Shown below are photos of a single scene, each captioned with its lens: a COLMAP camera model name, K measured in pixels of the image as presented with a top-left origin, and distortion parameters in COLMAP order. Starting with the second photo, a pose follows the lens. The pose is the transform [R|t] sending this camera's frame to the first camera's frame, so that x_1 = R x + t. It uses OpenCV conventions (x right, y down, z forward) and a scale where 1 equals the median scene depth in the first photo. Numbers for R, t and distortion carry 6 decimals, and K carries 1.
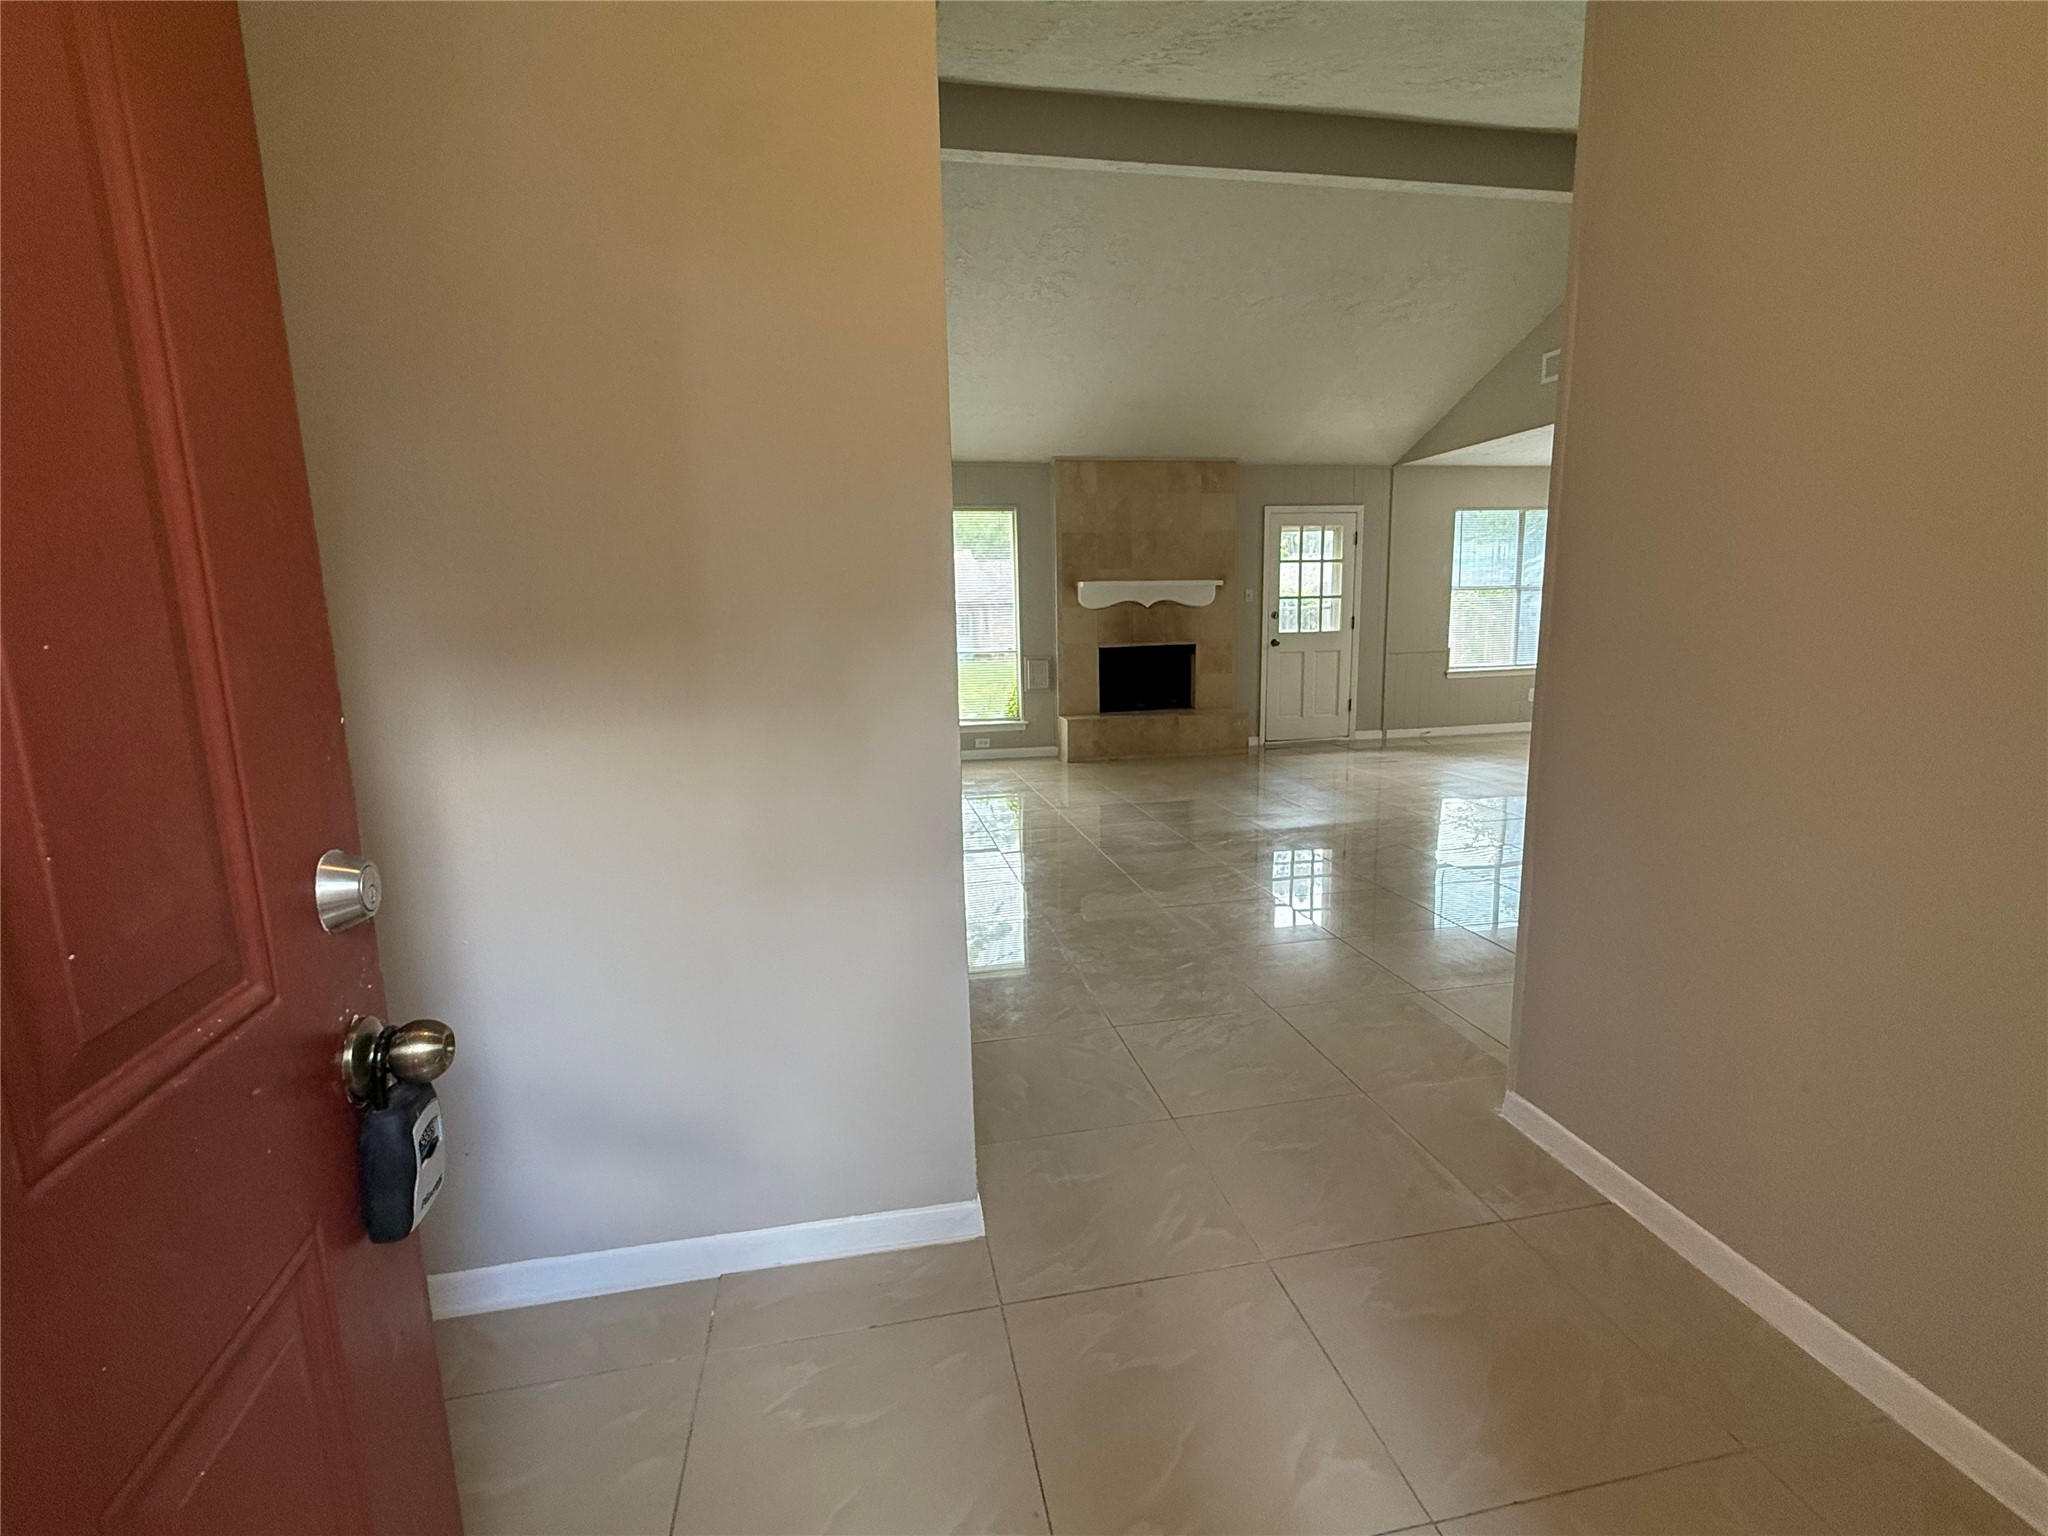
lens RADIAL K [[906.6, 0, 1023.4], [0, 906.6, 768.5], [0, 0, 1]] dist [-0.002890, 0.001680]
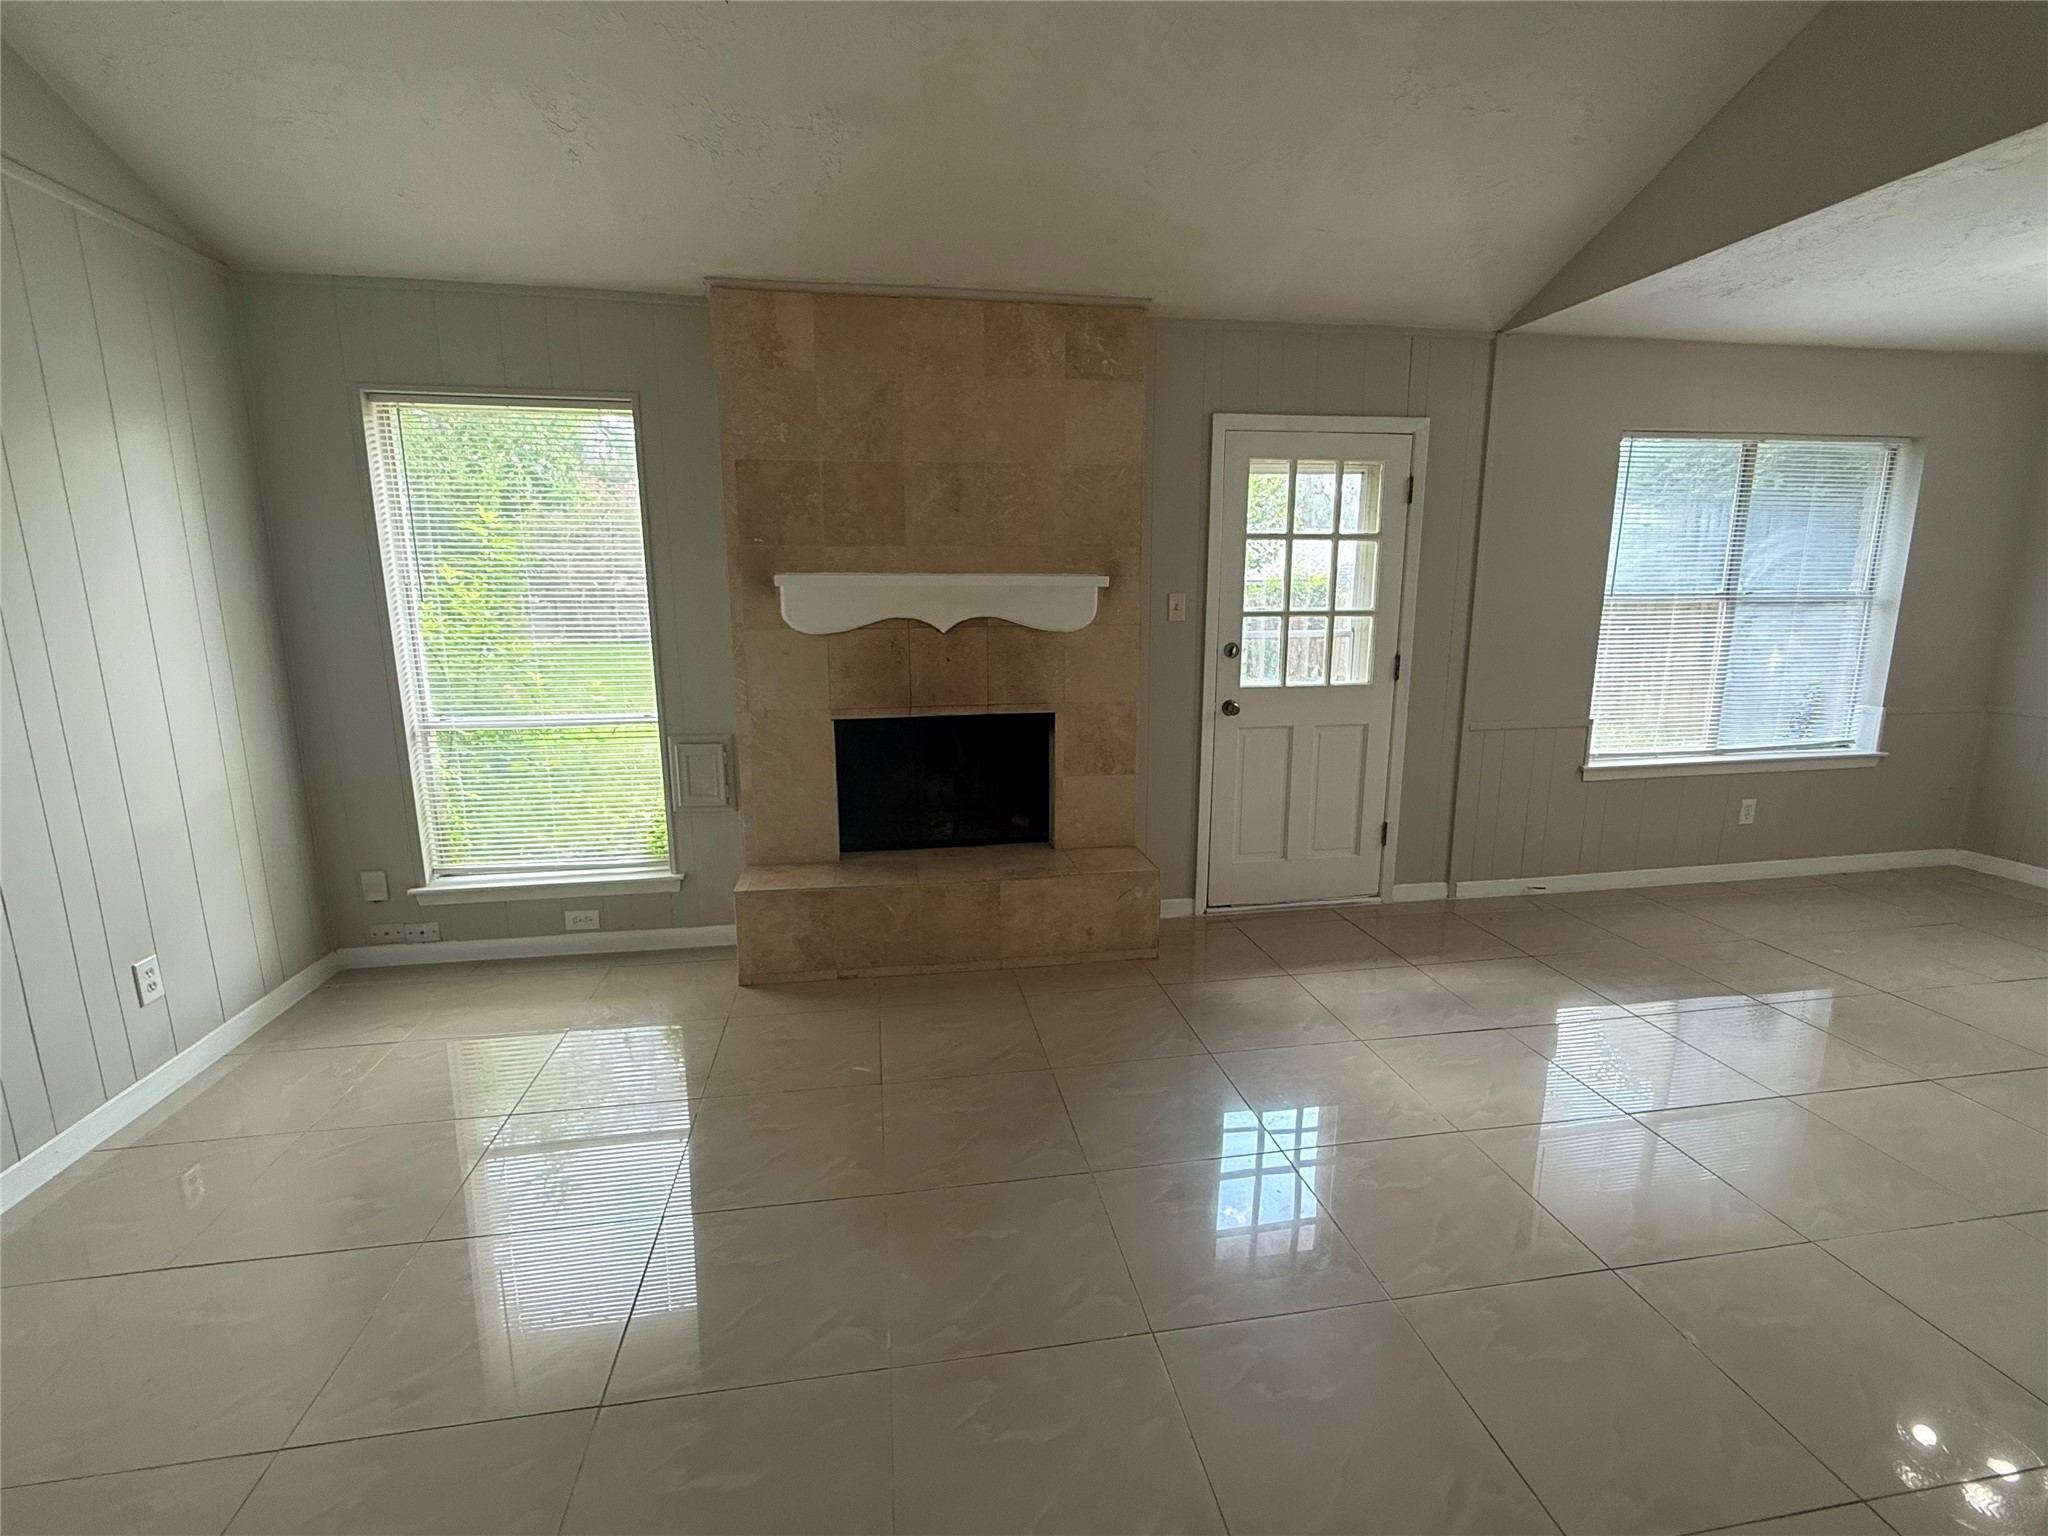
lens RADIAL K [[906.6, 0, 1023.3], [0, 906.6, 763.5], [0, 0, 1]] dist [-0.002890, 0.001680]
pose [[0.999554, 0.023385, -0.018549, 0.181733], [-0.022926, 0.999434, 0.024612, -0.121075], [0.019114, -0.024176, 0.999525, 0.531966]]
